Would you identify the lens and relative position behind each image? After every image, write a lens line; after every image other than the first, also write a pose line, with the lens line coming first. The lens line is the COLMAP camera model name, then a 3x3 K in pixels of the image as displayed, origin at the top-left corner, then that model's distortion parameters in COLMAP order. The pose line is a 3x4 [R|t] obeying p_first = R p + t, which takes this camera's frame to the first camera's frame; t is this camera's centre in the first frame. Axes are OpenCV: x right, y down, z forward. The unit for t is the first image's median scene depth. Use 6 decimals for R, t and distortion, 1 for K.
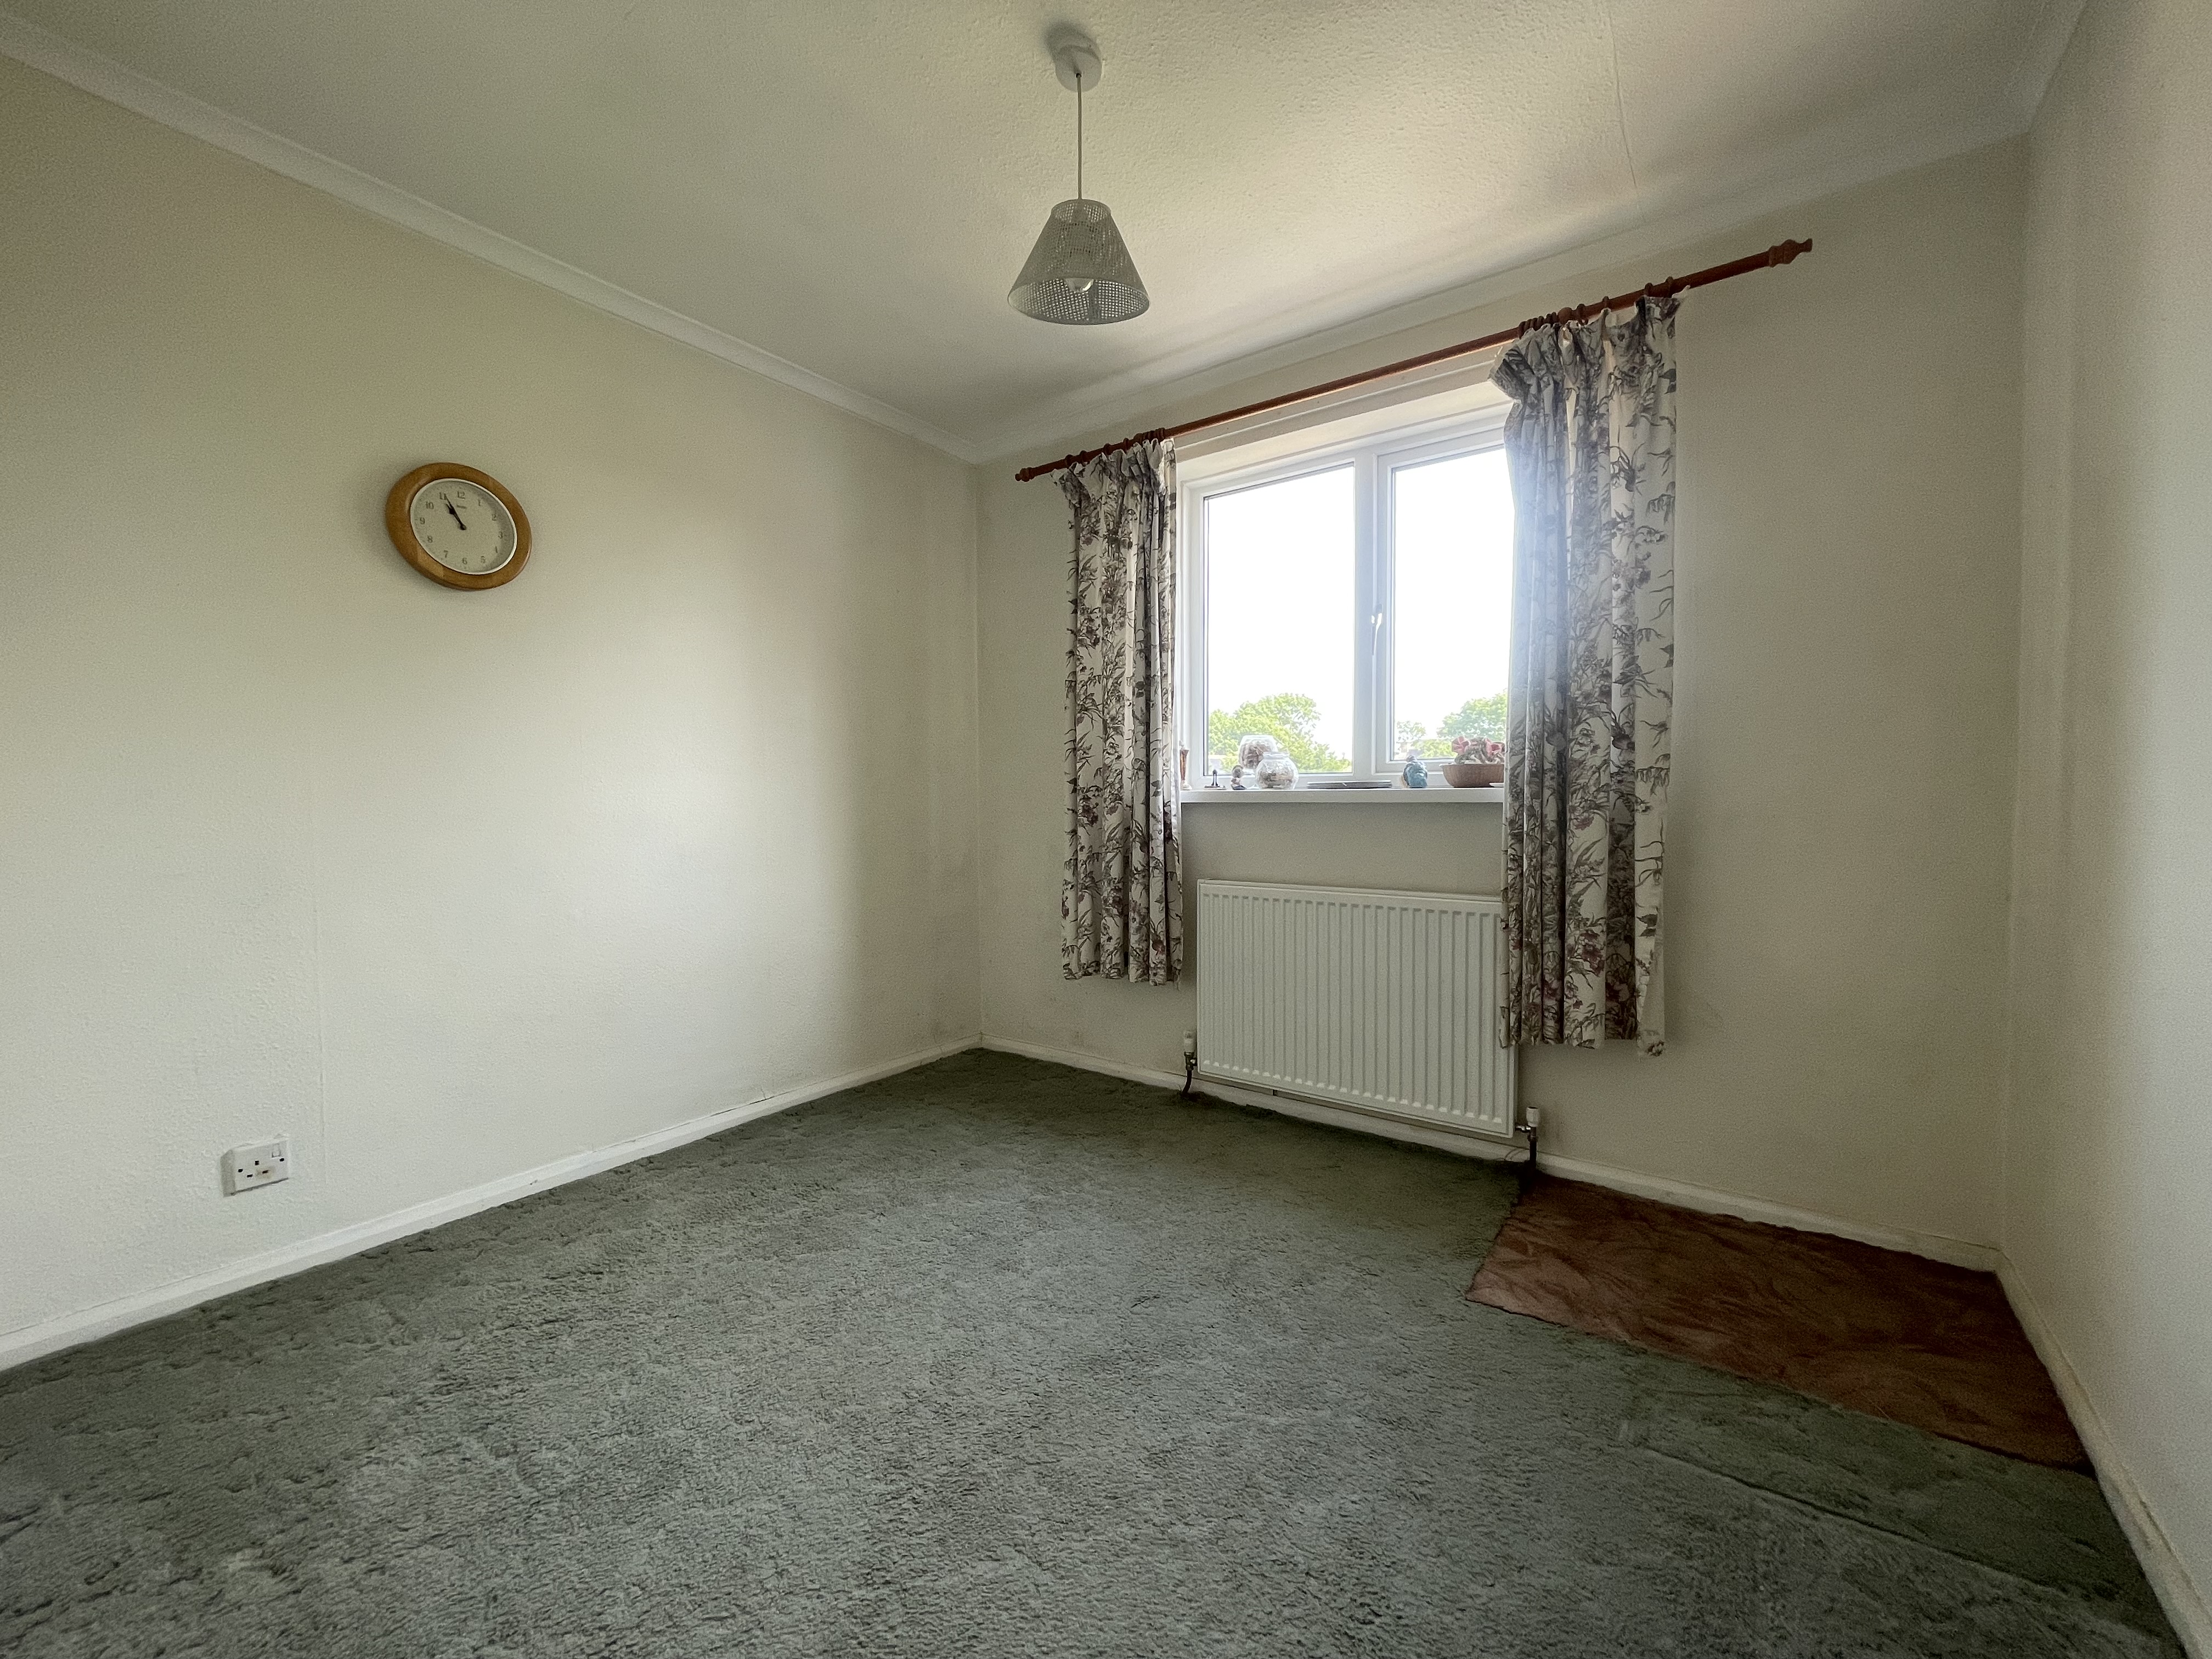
lens RADIAL K [[890.5, 0, 1108.7], [0, 890.5, 825.5], [0, 0, 1]] dist [-0.004303, -0.000190]
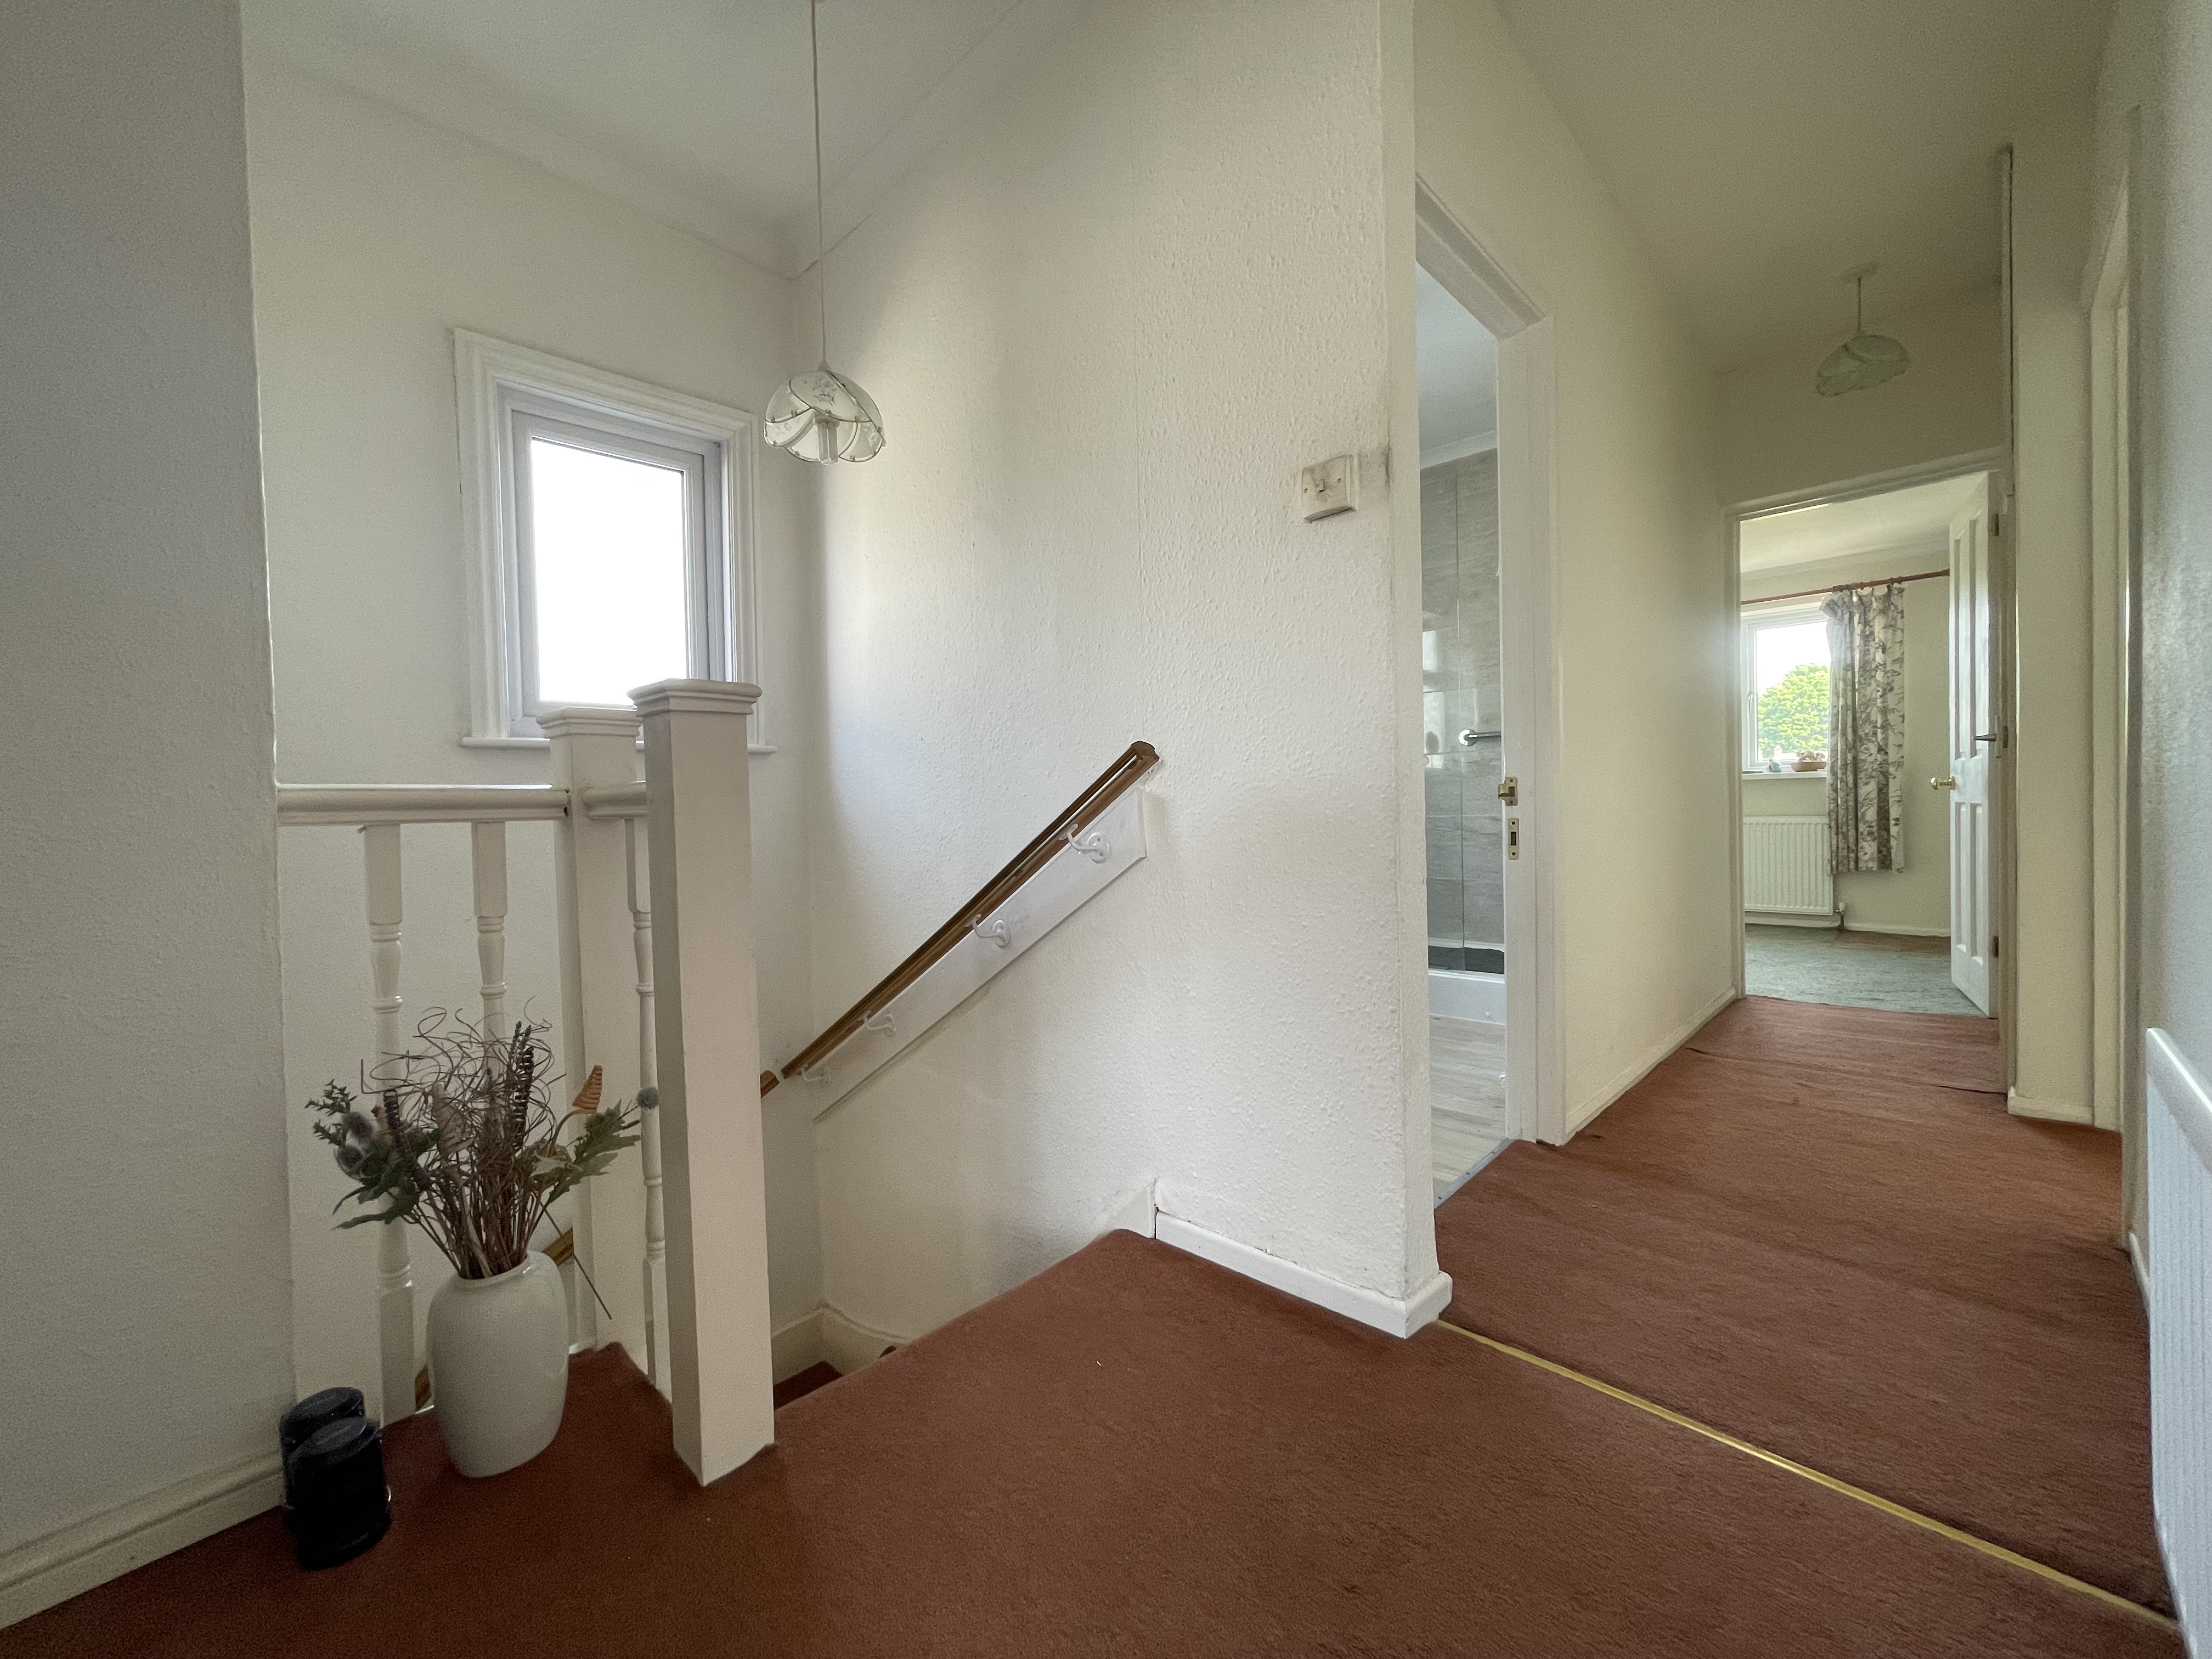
lens RADIAL K [[891.6, 0, 1097.7], [0, 891.6, 824.8], [0, 0, 1]] dist [0.000454, 0.000097]
pose [[0.987173, -0.014454, -0.158999, -1.244175], [0.013414, 0.999881, -0.007610, 0.105102], [0.159090, 0.005380, 0.987249, -1.889304]]
